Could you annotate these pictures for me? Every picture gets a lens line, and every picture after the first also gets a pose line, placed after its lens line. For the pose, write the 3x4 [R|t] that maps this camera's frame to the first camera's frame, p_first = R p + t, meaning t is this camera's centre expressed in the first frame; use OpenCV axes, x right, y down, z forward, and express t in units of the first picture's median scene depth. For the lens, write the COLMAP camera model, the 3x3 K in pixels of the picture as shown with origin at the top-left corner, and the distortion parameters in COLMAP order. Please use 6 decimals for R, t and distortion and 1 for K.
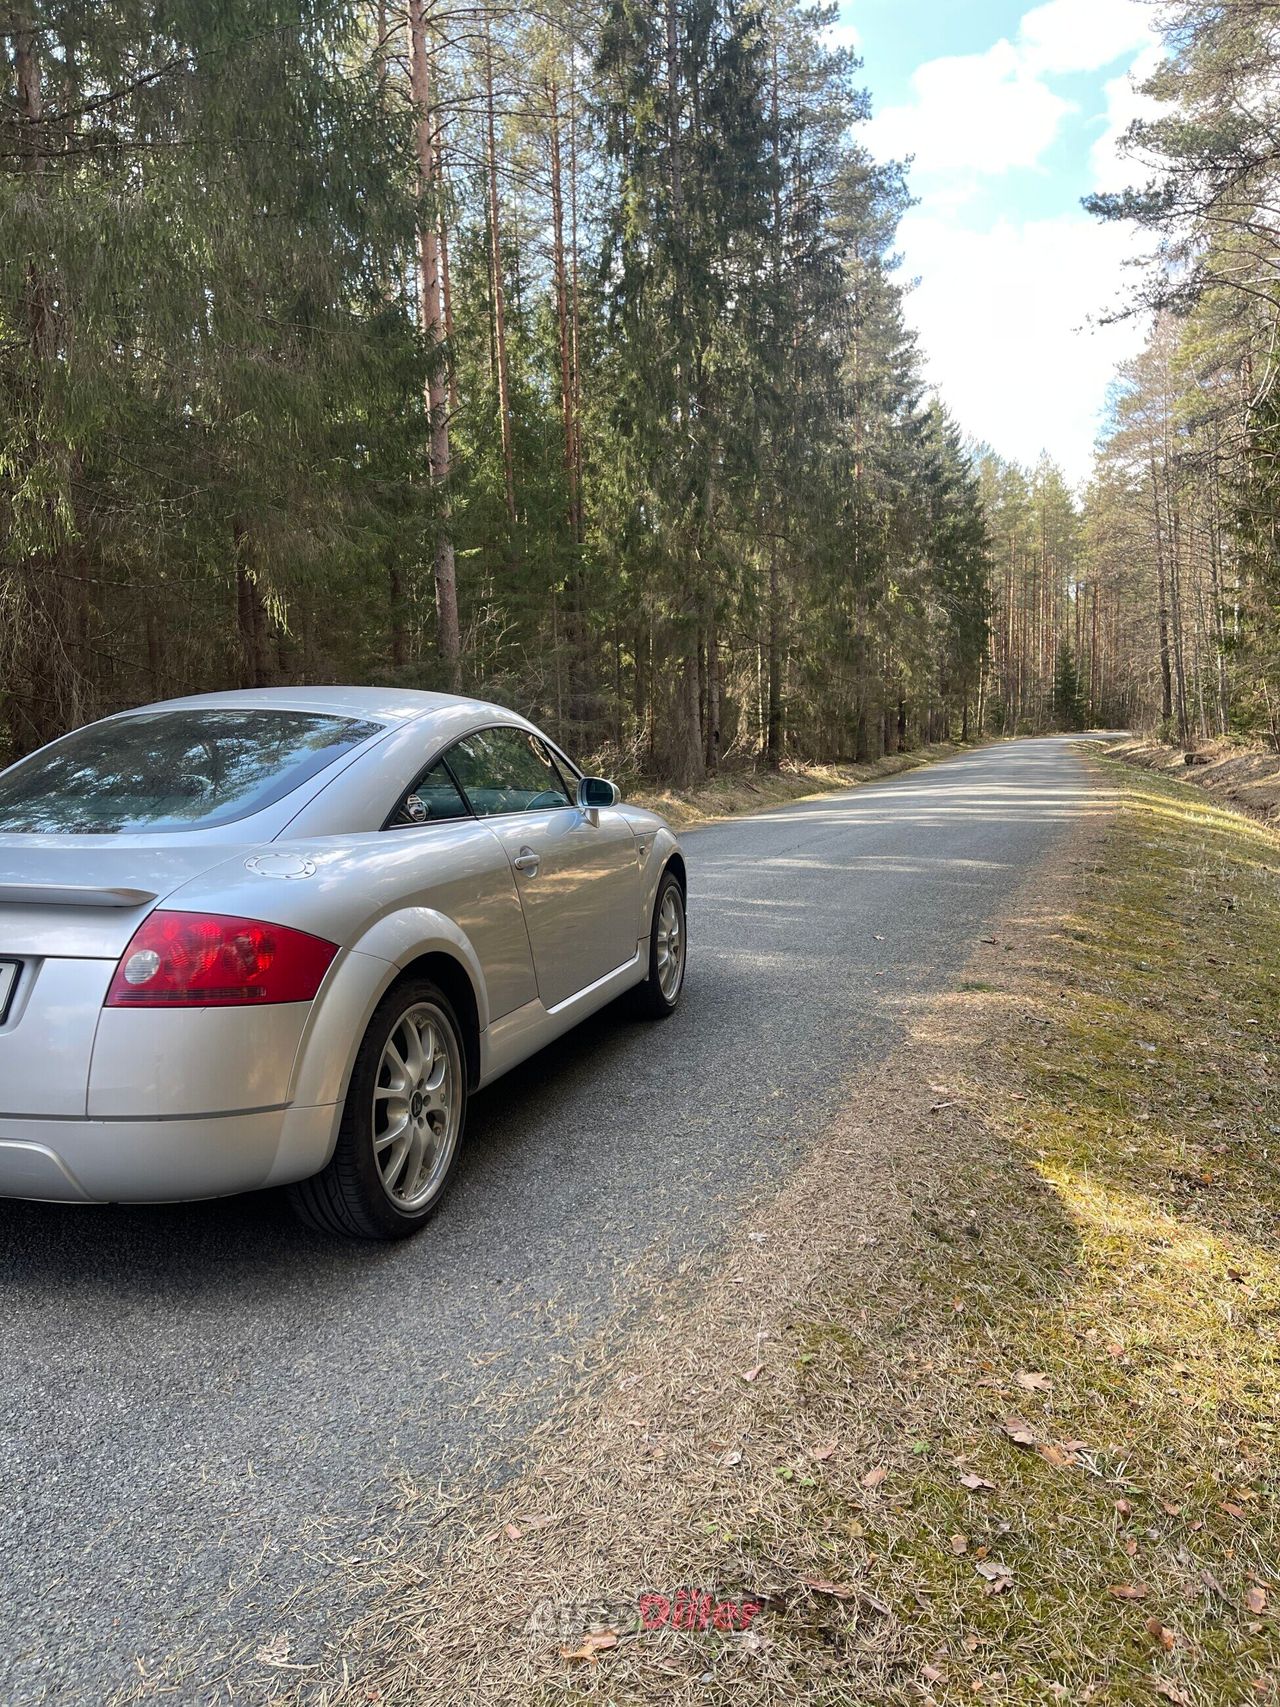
lens RADIAL K [[1282.3, 0, 636.5], [0, 1282.3, 859.1], [0, 0, 1]] dist [0.052319, -0.071039]
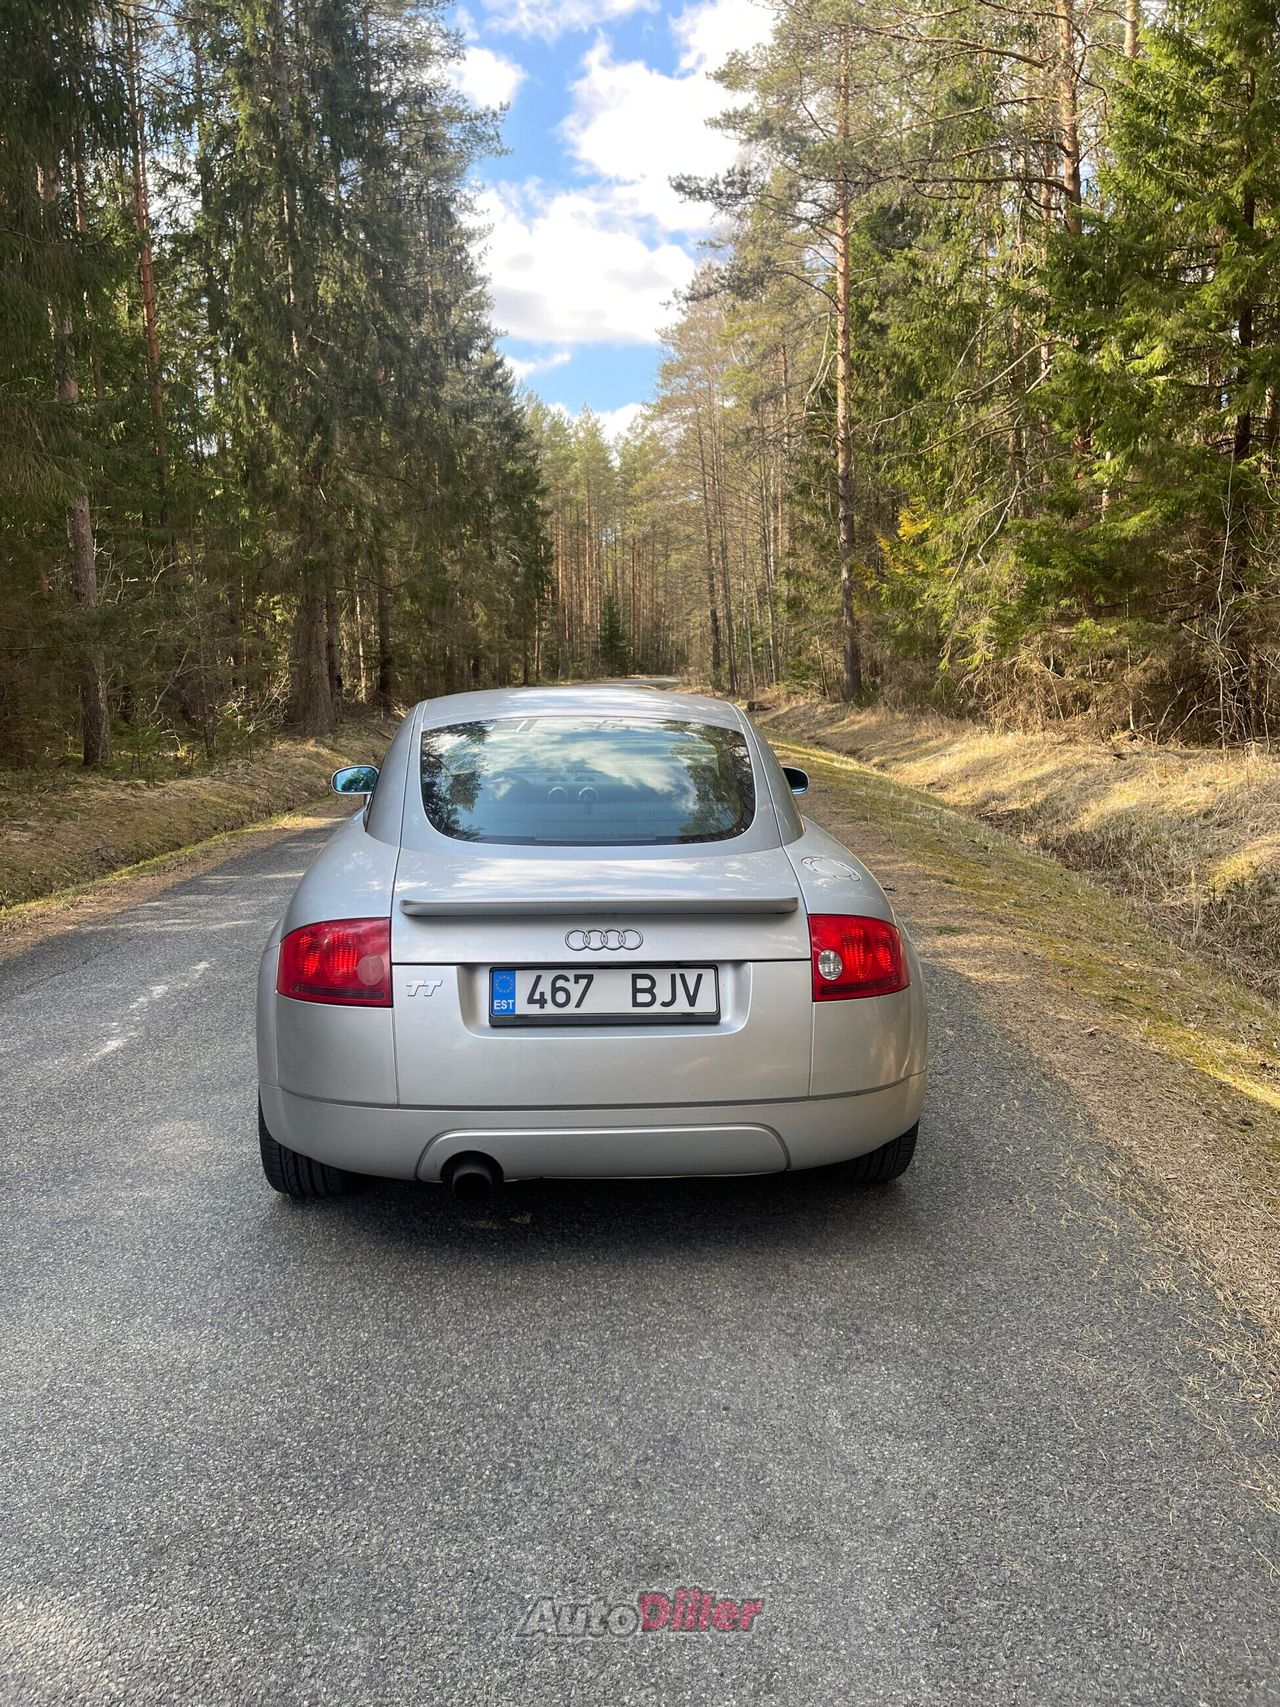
lens RADIAL K [[1282.3, 0, 628.4], [0, 1282.3, 855.1], [0, 0, 1]] dist [0.052319, -0.071039]
pose [[0.935696, -0.036684, 0.350895, -0.073859], [0.020961, 0.998603, 0.048504, -0.005979], [-0.352185, -0.038030, 0.935158, -0.001338]]
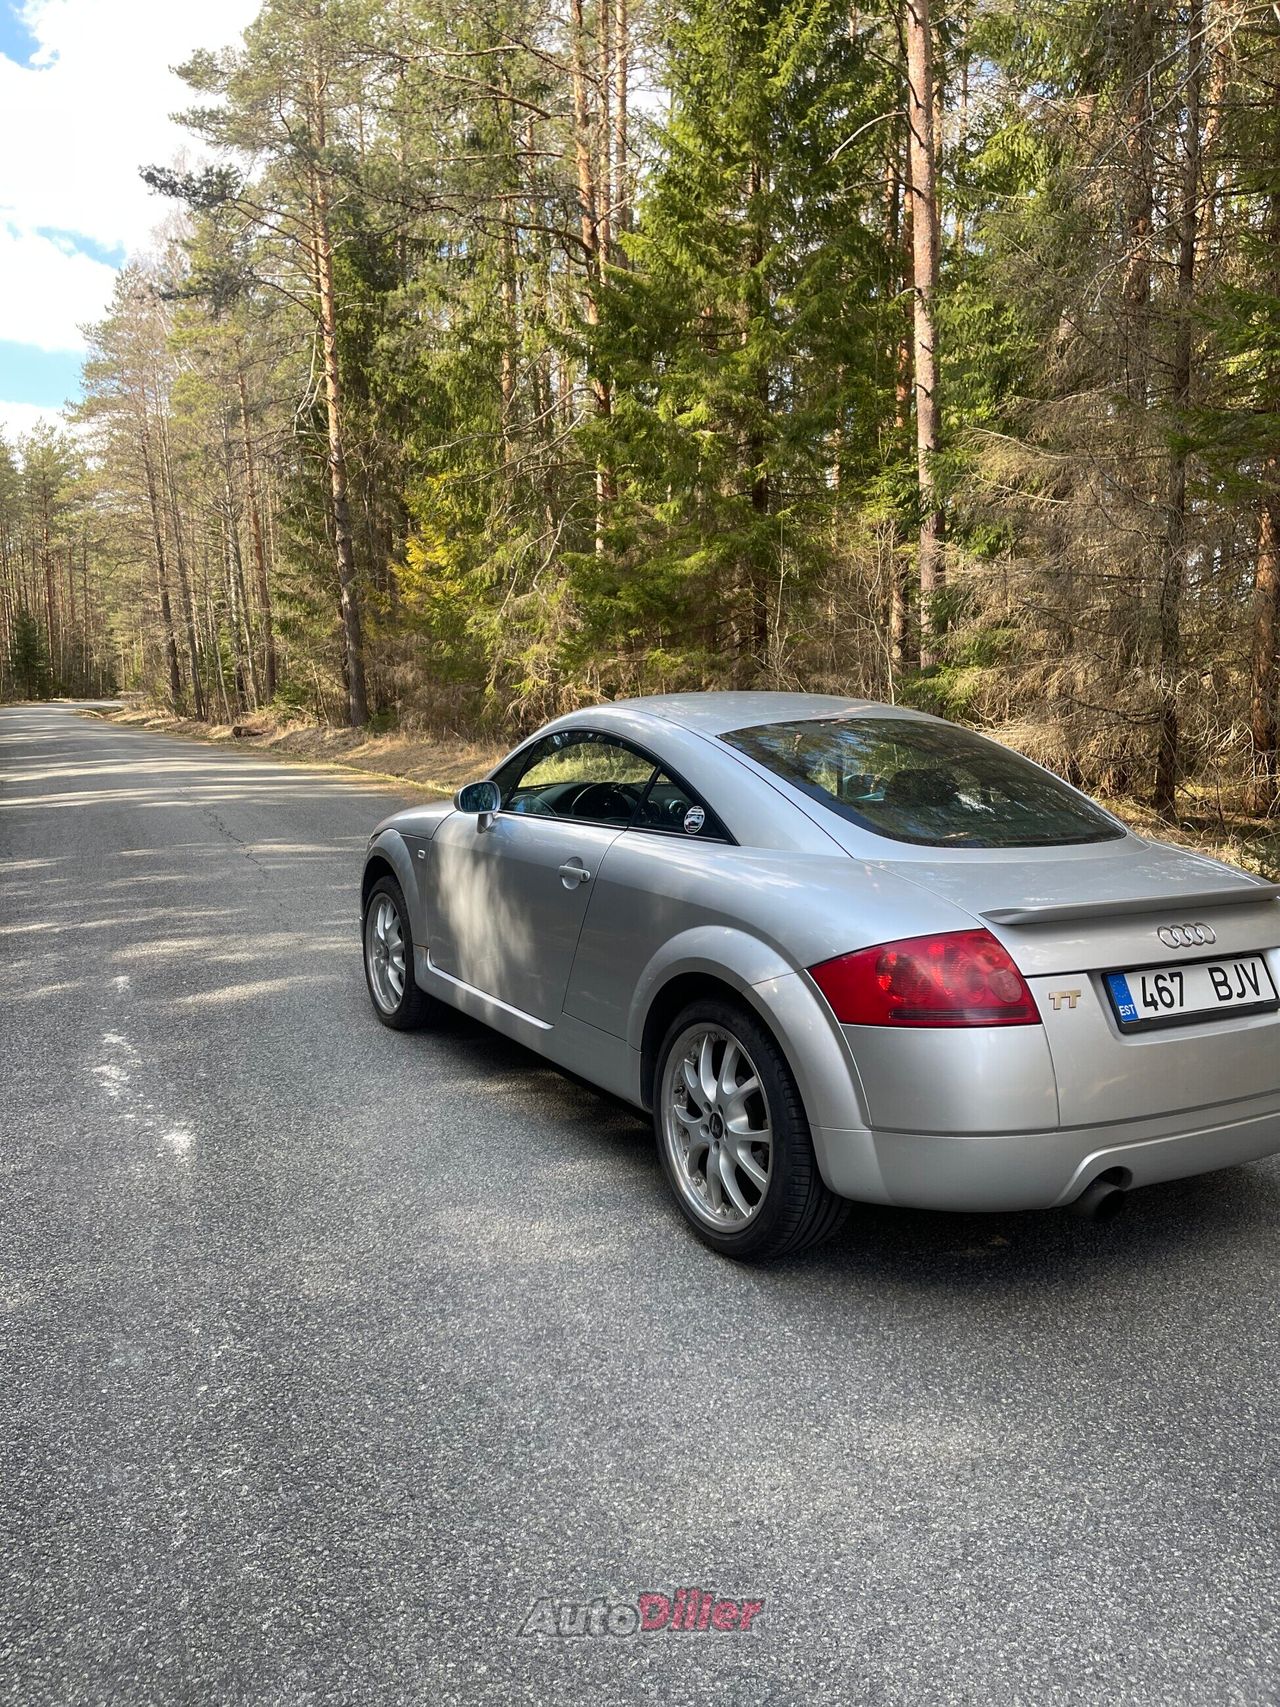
lens RADIAL K [[1282.3, 0, 606.9], [0, 1282.3, 859.3], [0, 0, 1]] dist [0.052319, -0.071039]
pose [[0.700550, -0.068184, 0.710338, -0.134466], [0.050449, 0.997666, 0.046010, -0.007112], [-0.711818, 0.003603, 0.702355, 0.048213]]
